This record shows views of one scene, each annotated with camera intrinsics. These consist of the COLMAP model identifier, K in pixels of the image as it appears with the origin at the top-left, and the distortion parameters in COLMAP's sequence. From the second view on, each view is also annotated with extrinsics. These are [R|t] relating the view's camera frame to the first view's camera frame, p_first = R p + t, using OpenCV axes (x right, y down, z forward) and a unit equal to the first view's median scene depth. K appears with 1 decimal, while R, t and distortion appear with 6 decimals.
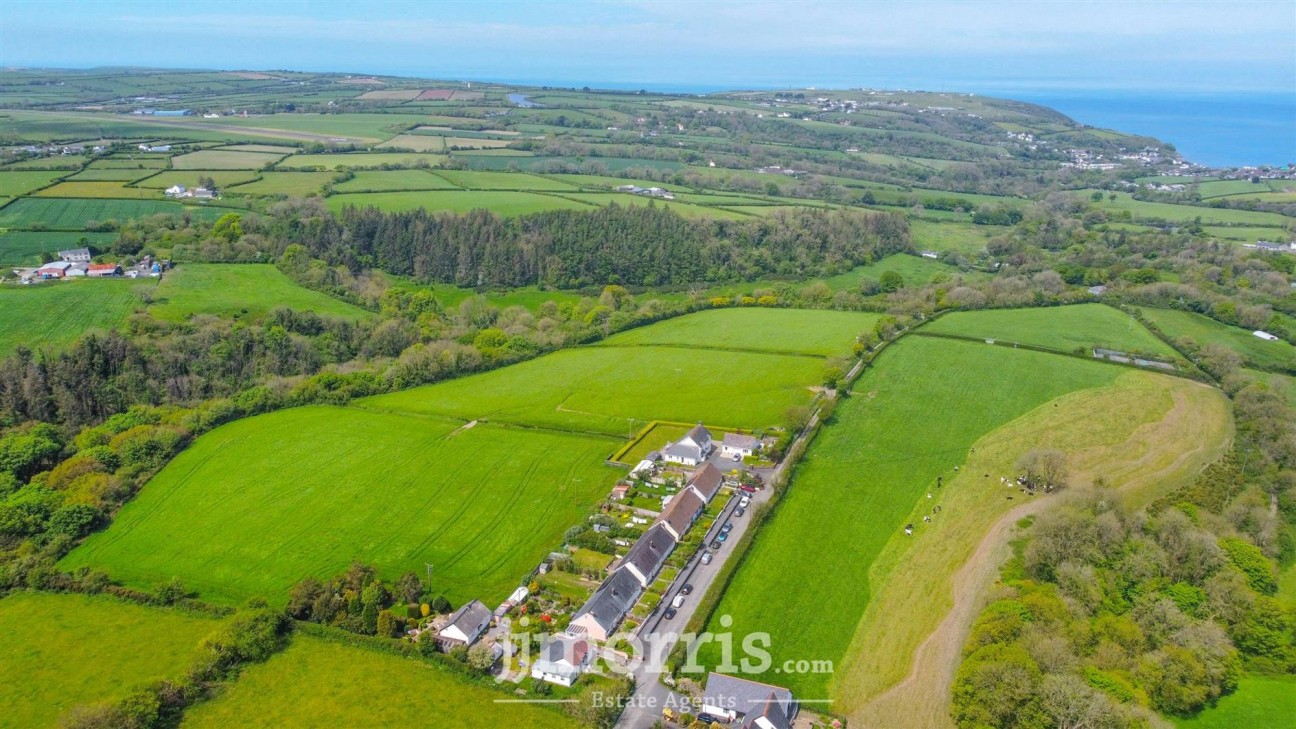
lens RADIAL K [[980.2, 0, 648.0], [0, 980.2, 364.5], [0, 0, 1]] dist [0.002361, -0.006926]
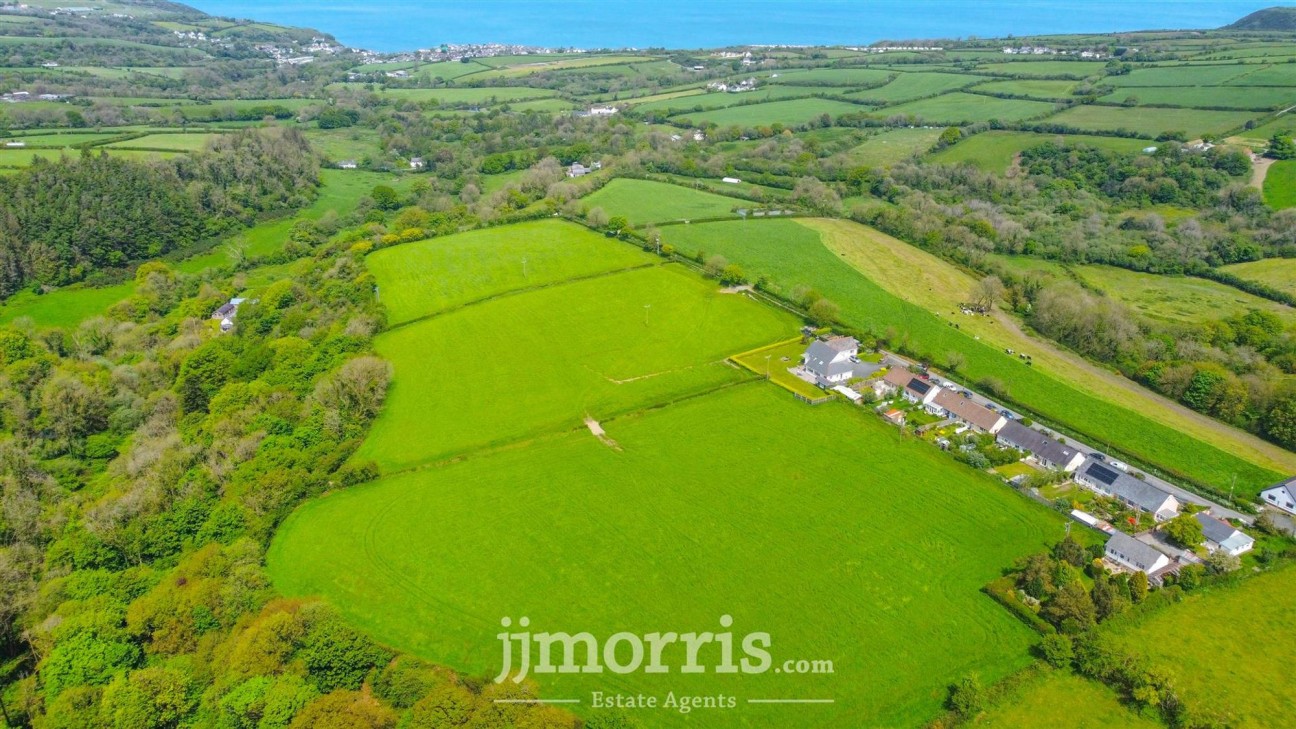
lens RADIAL K [[980.2, 0, 648.0], [0, 980.2, 364.5], [0, 0, 1]] dist [0.002361, -0.006926]
pose [[0.646232, -0.300057, 0.701676, -0.343015], [0.229259, 0.953320, 0.196524, -0.067164], [-0.727890, 0.033865, 0.684857, 0.204377]]
